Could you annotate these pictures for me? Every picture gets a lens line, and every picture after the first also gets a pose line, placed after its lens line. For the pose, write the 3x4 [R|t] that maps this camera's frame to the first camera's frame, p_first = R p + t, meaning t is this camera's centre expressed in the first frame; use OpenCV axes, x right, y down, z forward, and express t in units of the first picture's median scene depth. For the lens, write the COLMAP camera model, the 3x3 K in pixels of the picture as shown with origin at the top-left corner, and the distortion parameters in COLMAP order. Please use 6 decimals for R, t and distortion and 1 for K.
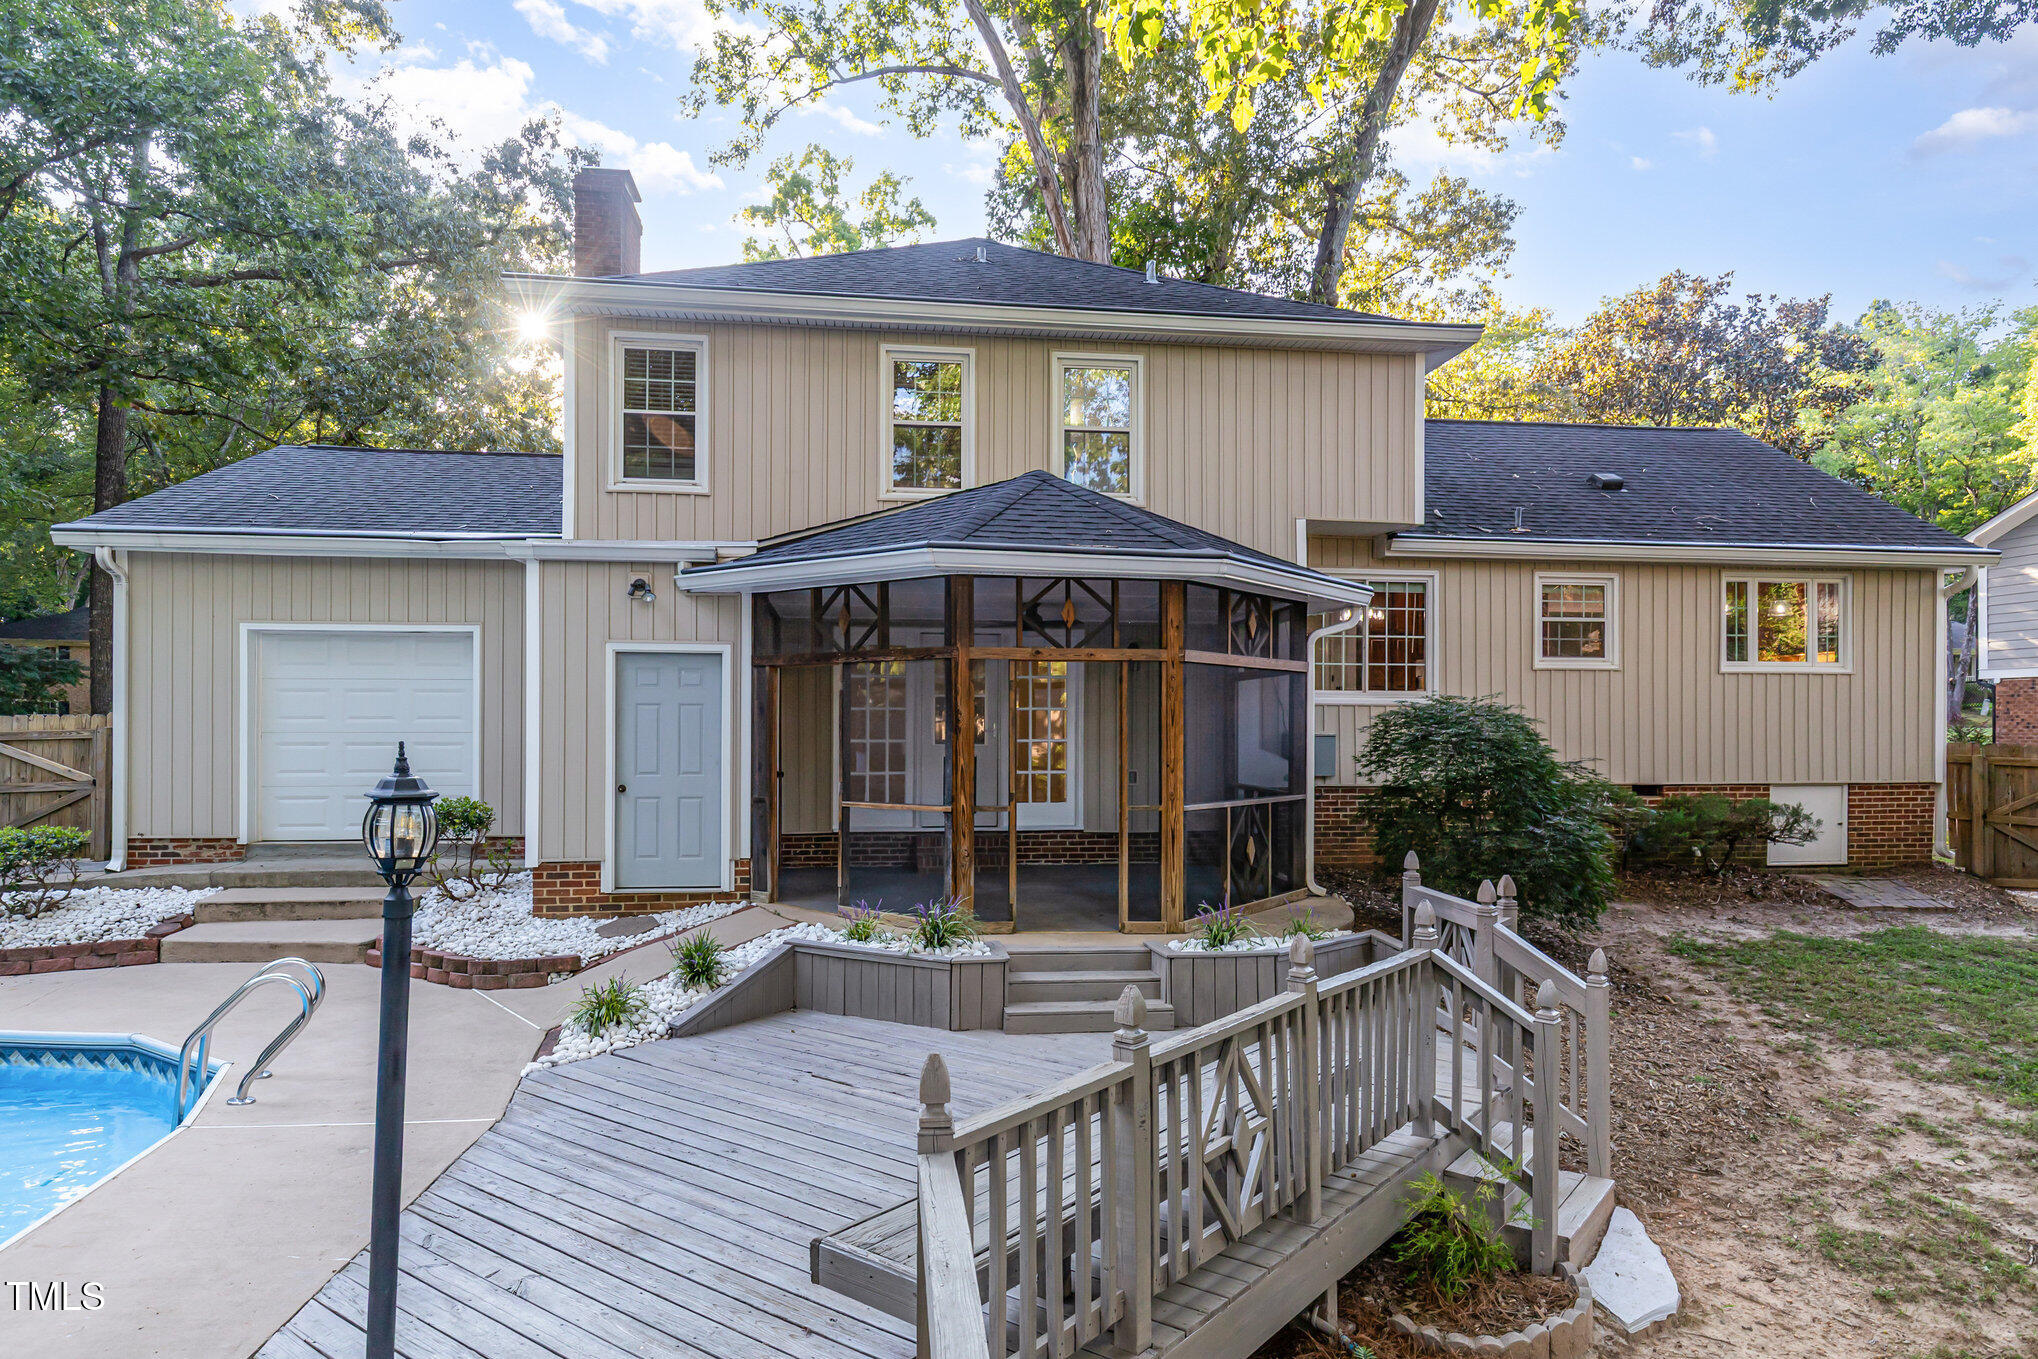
lens RADIAL K [[1262.9, 0, 1014.5], [0, 1262.9, 710.3], [0, 0, 1]] dist [-0.000612, -0.001051]
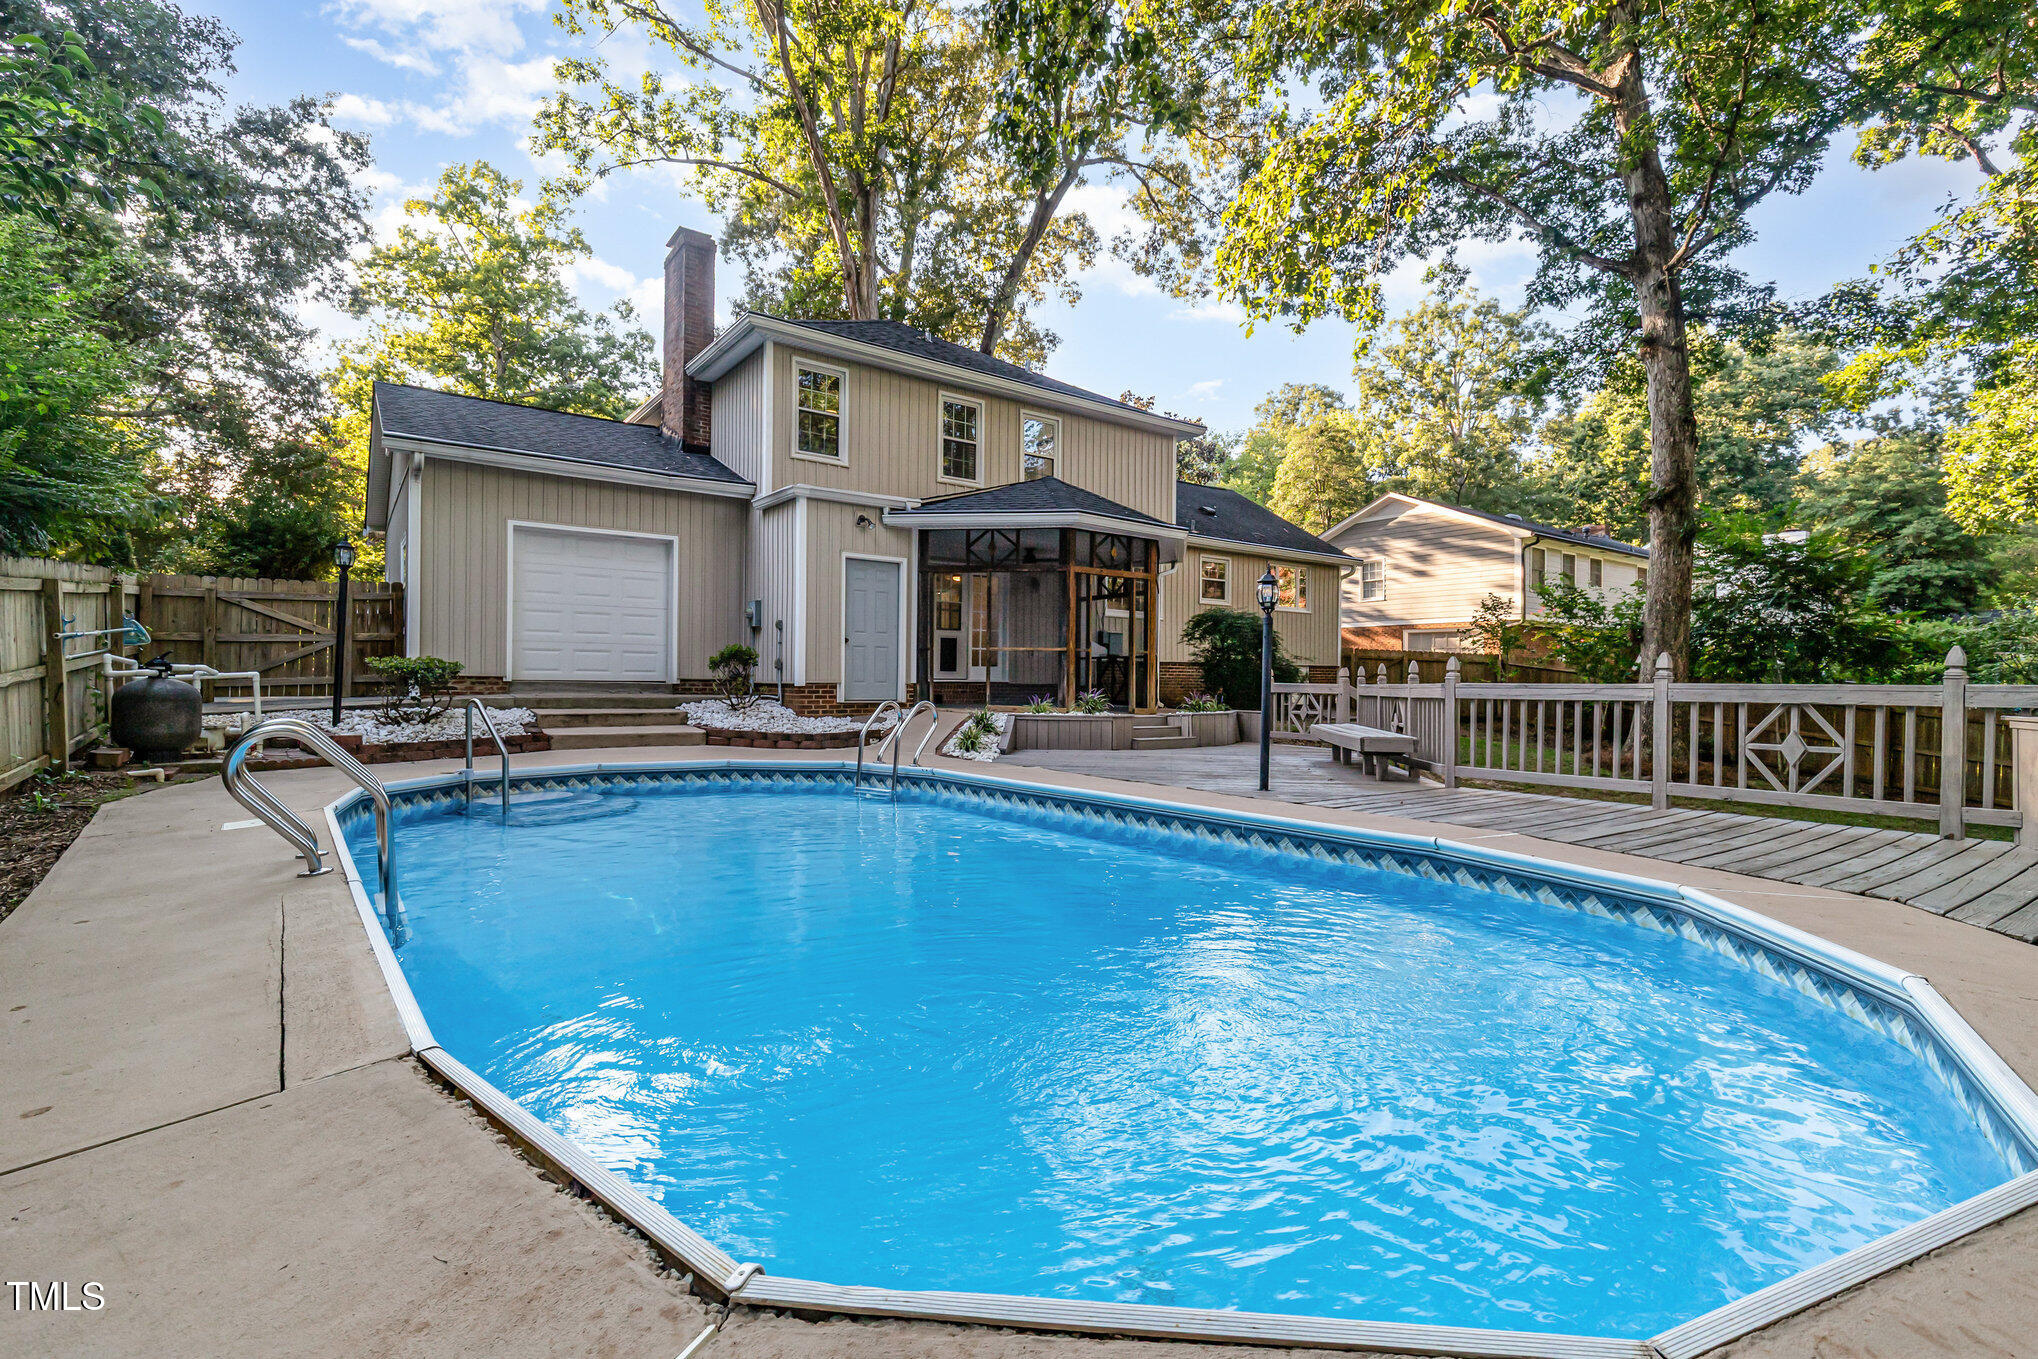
lens RADIAL K [[981.6, 0, 1019.0], [0, 981.6, 679.5], [0, 0, 1]] dist [0.004640, 0.000148]
pose [[0.866236, 0.009186, 0.499550, -0.631382], [-0.013965, 0.999885, 0.005829, 0.085572], [-0.499440, -0.012026, 0.866265, -0.194345]]
